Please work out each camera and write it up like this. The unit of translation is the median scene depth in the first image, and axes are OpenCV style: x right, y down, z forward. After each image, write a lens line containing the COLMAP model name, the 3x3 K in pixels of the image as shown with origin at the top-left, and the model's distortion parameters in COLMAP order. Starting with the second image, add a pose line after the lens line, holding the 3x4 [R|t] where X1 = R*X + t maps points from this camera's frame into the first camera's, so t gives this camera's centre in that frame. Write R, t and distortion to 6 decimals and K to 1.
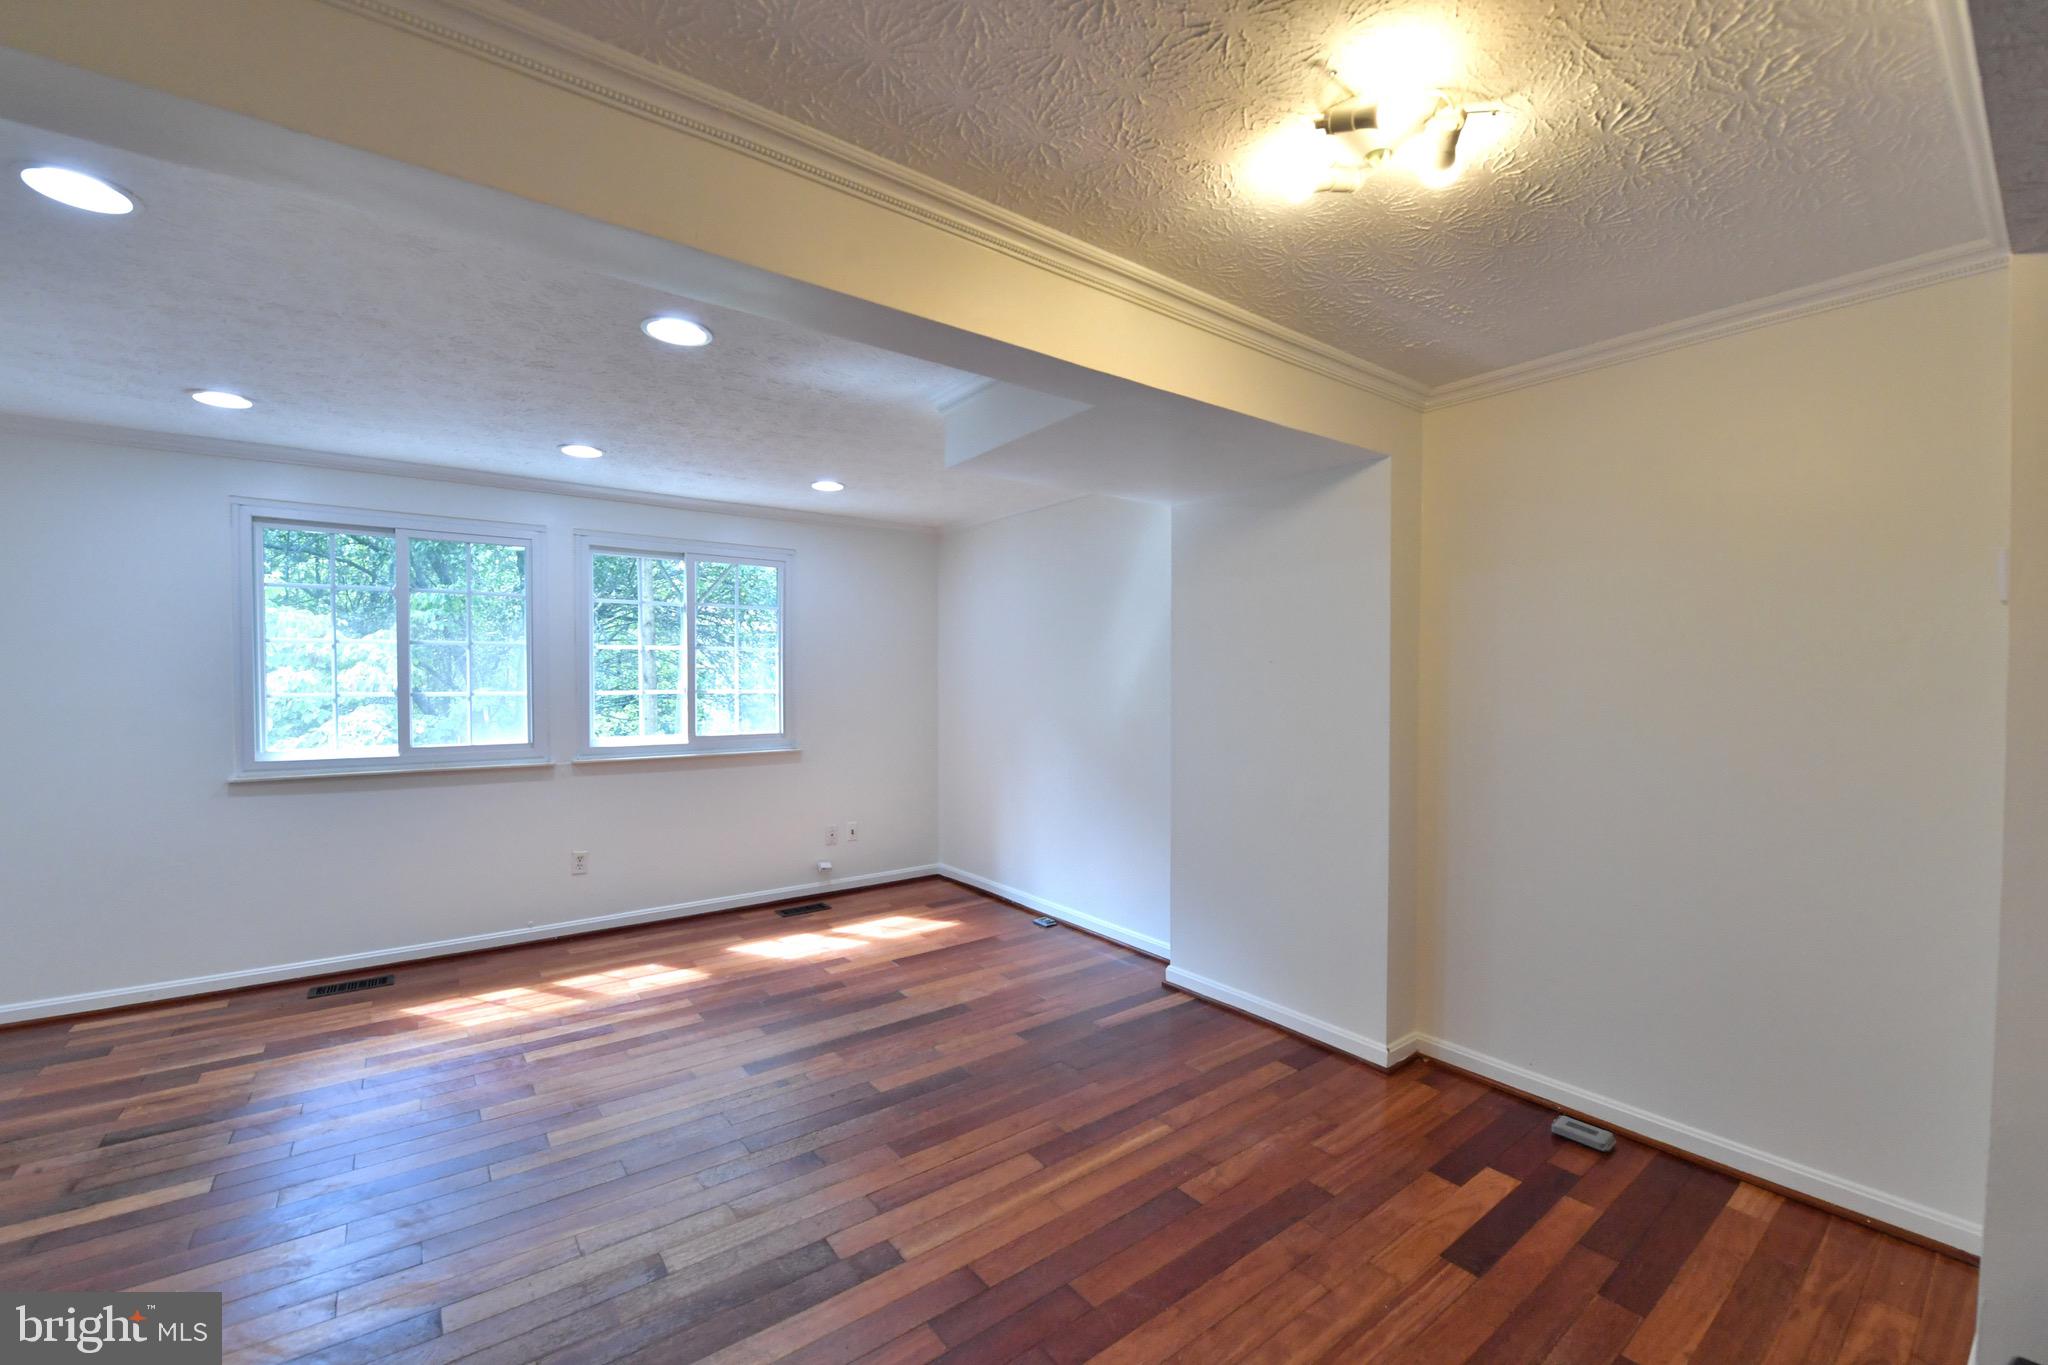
lens RADIAL K [[823.0, 0, 1016.2], [0, 823.0, 691.6], [0, 0, 1]] dist [-0.013372, -0.002474]
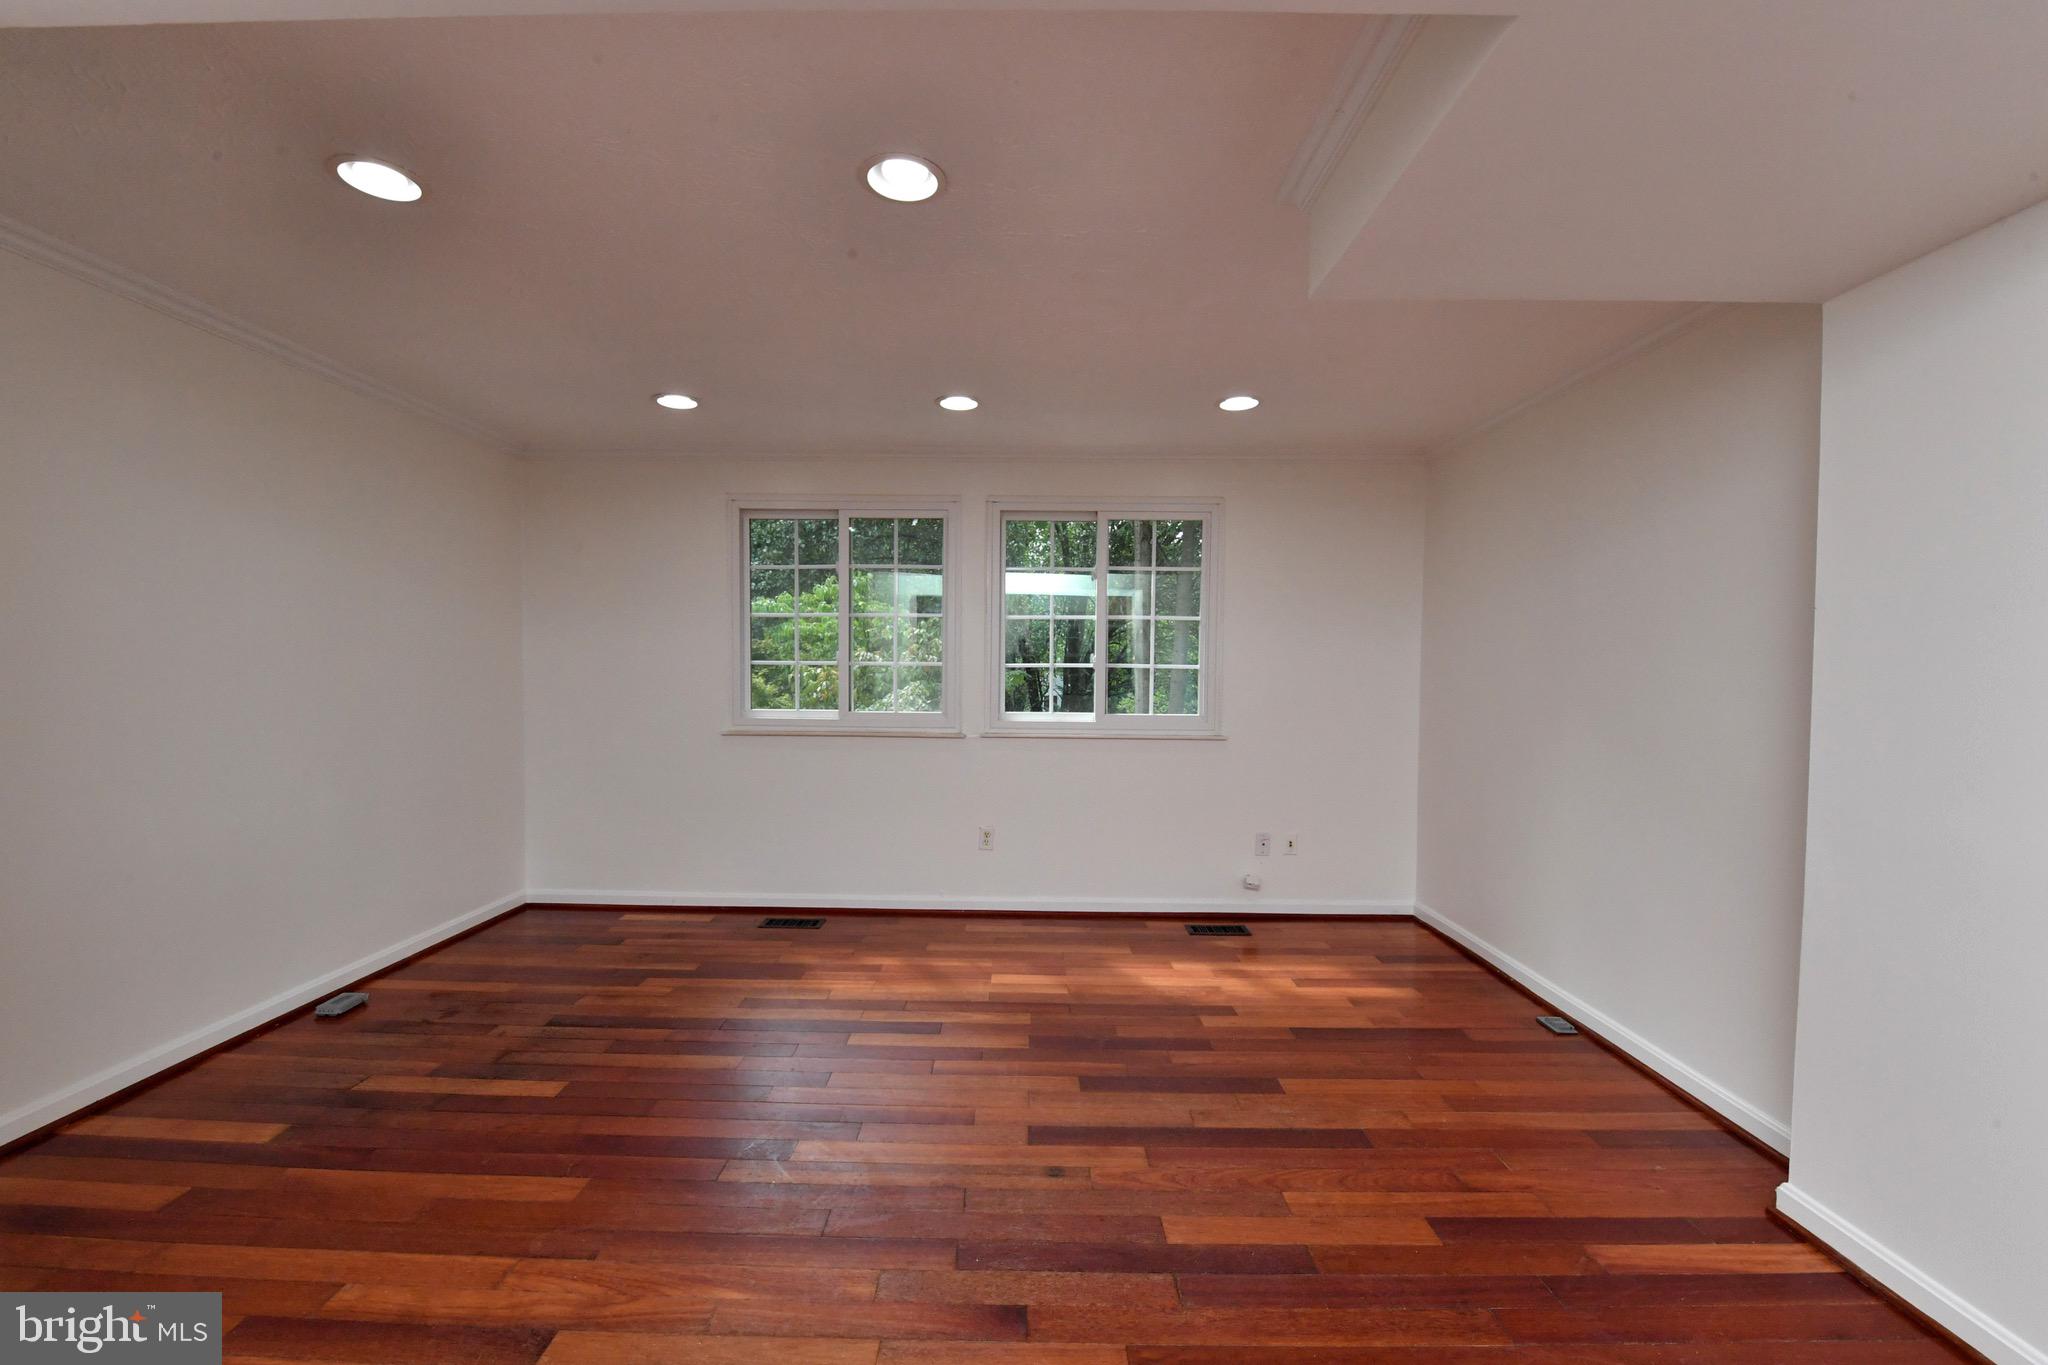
lens RADIAL K [[823.0, 0, 1016.2], [0, 823.0, 691.6], [0, 0, 1]] dist [-0.013372, -0.002474]
pose [[0.793671, 0.026772, -0.607757, 0.105139], [-0.019446, 0.999637, 0.018640, 0.019411], [0.608036, -0.002975, 0.793904, 0.308378]]
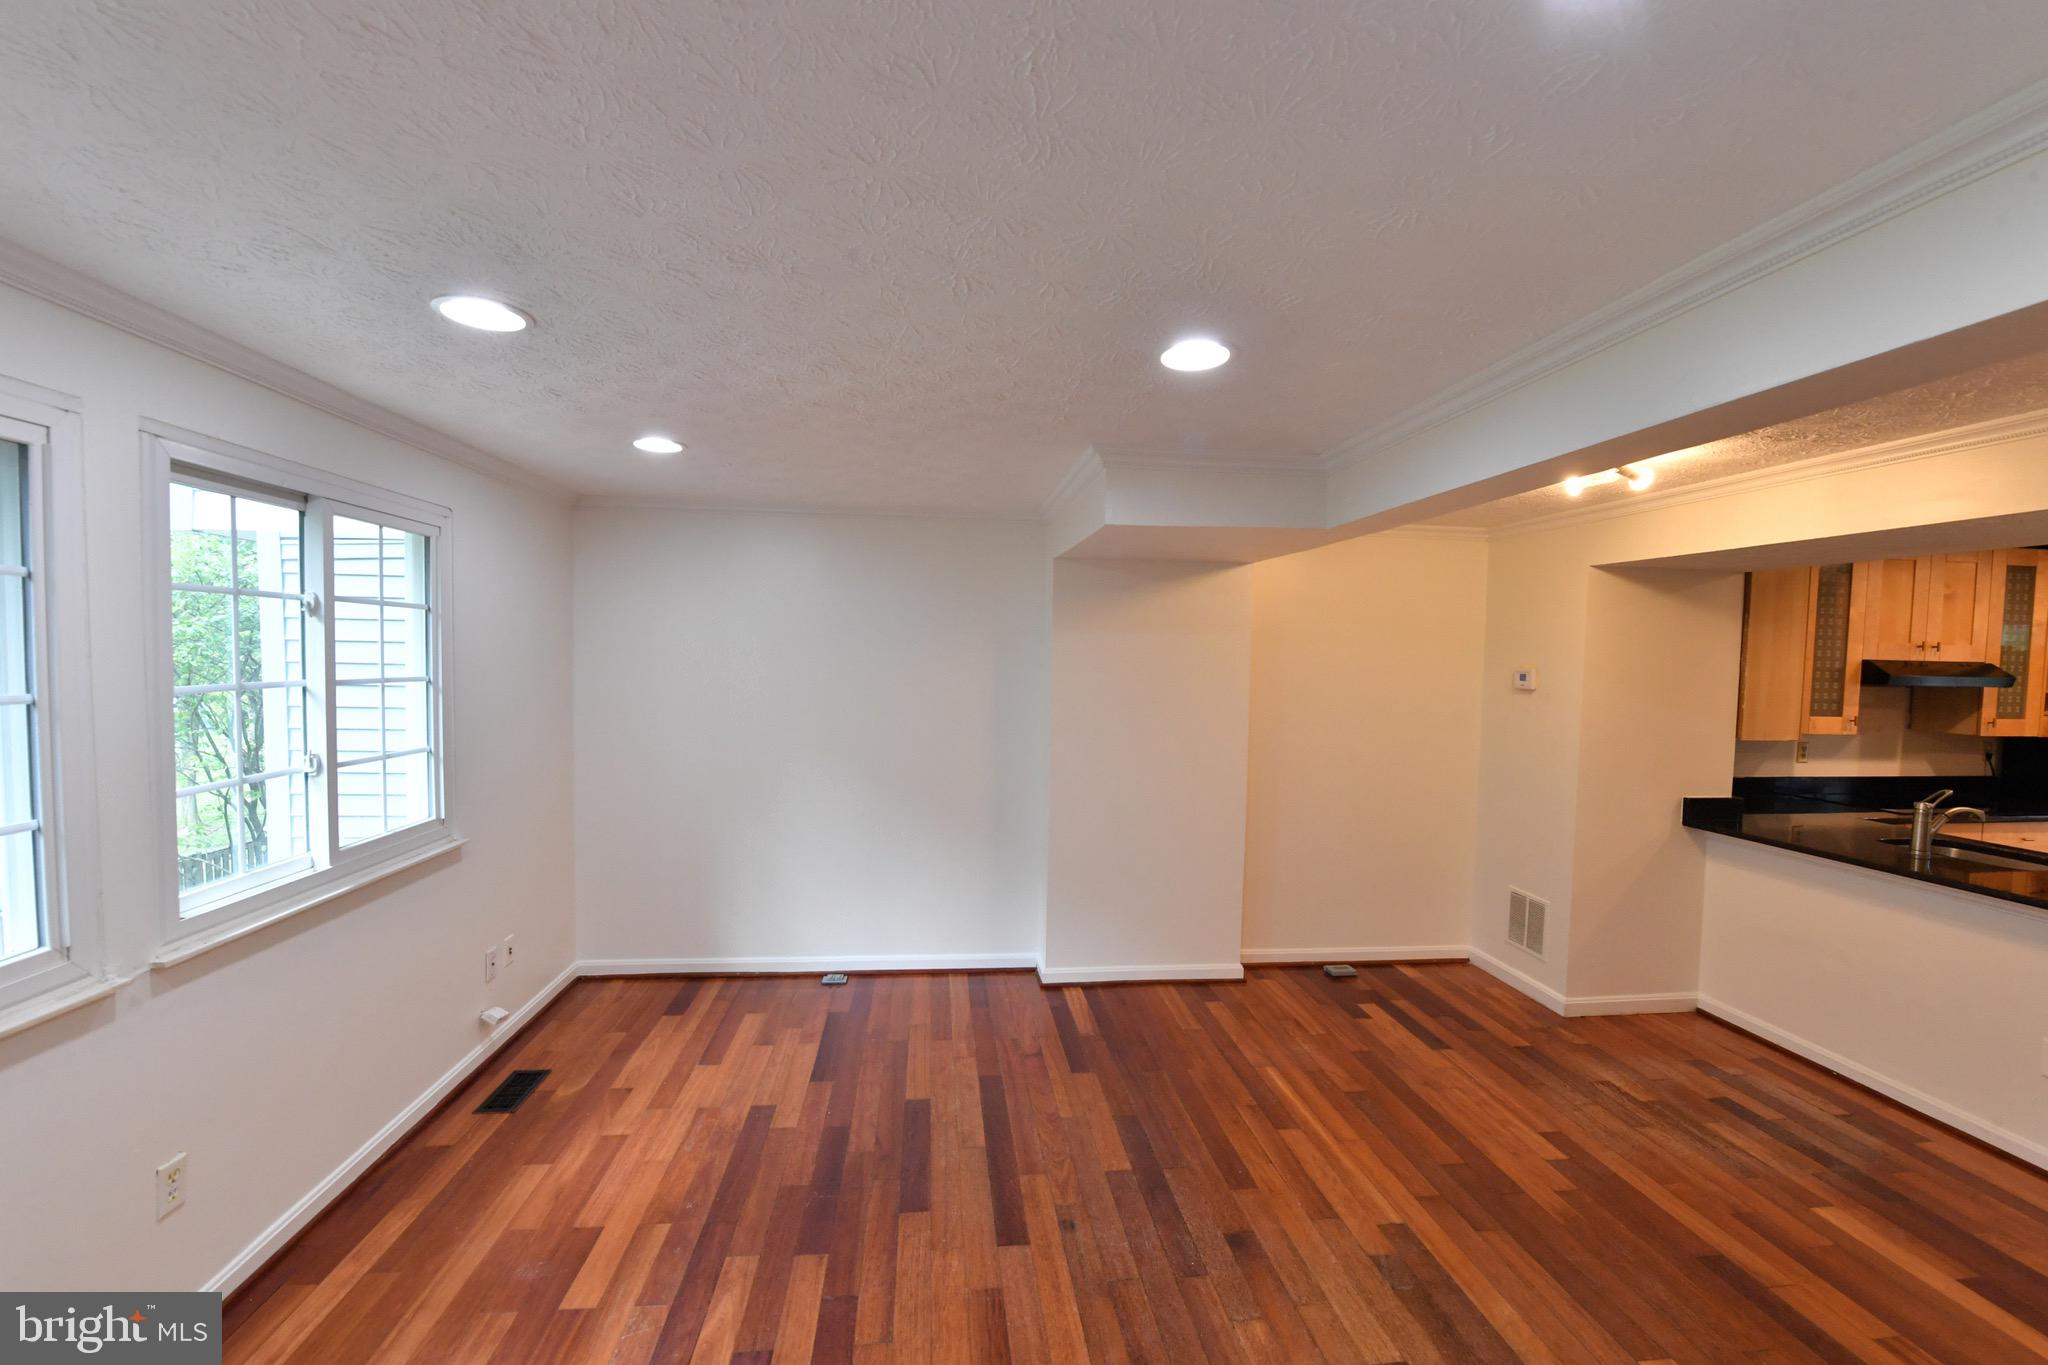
lens RADIAL K [[823.0, 0, 1016.2], [0, 823.0, 691.6], [0, 0, 1]] dist [-0.013372, -0.002474]
pose [[0.509610, -0.029553, 0.859898, -0.834004], [-0.003000, 0.999343, 0.036124, -0.090611], [-0.860400, -0.020988, 0.509186, 0.500091]]
